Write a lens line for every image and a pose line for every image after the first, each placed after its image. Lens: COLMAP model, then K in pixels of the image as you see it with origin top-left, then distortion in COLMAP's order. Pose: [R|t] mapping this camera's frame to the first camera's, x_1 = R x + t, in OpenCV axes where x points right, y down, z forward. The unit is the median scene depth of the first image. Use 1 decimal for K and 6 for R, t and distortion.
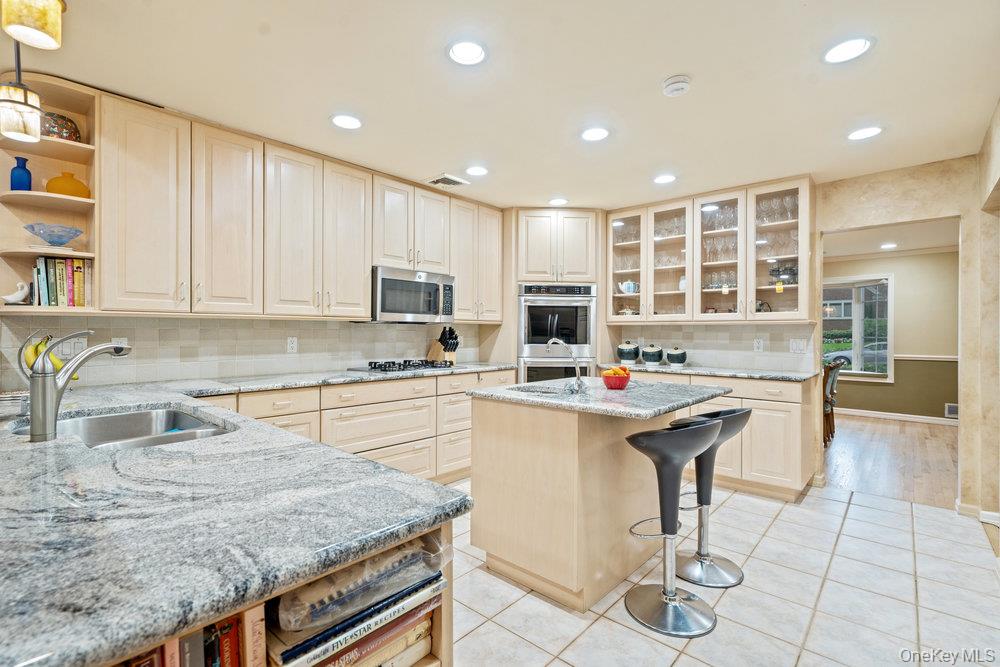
lens RADIAL K [[464.3, 0, 497.6], [0, 464.3, 332.0], [0, 0, 1]] dist [0.000625, 0.001219]
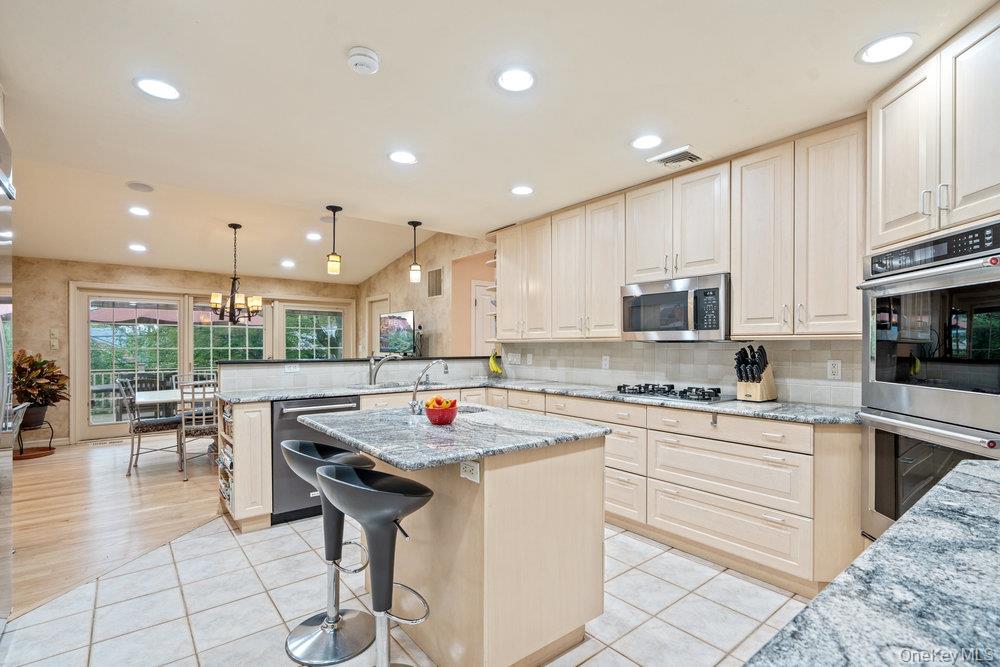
lens RADIAL K [[464.3, 0, 483.7], [0, 464.3, 347.6], [0, 0, 1]] dist [0.000625, 0.001219]
pose [[-0.178969, -0.000542, -0.983855, 0.737133], [-0.001726, 0.999998, -0.000237, -0.008323], [0.983853, 0.001656, -0.178969, 0.851617]]
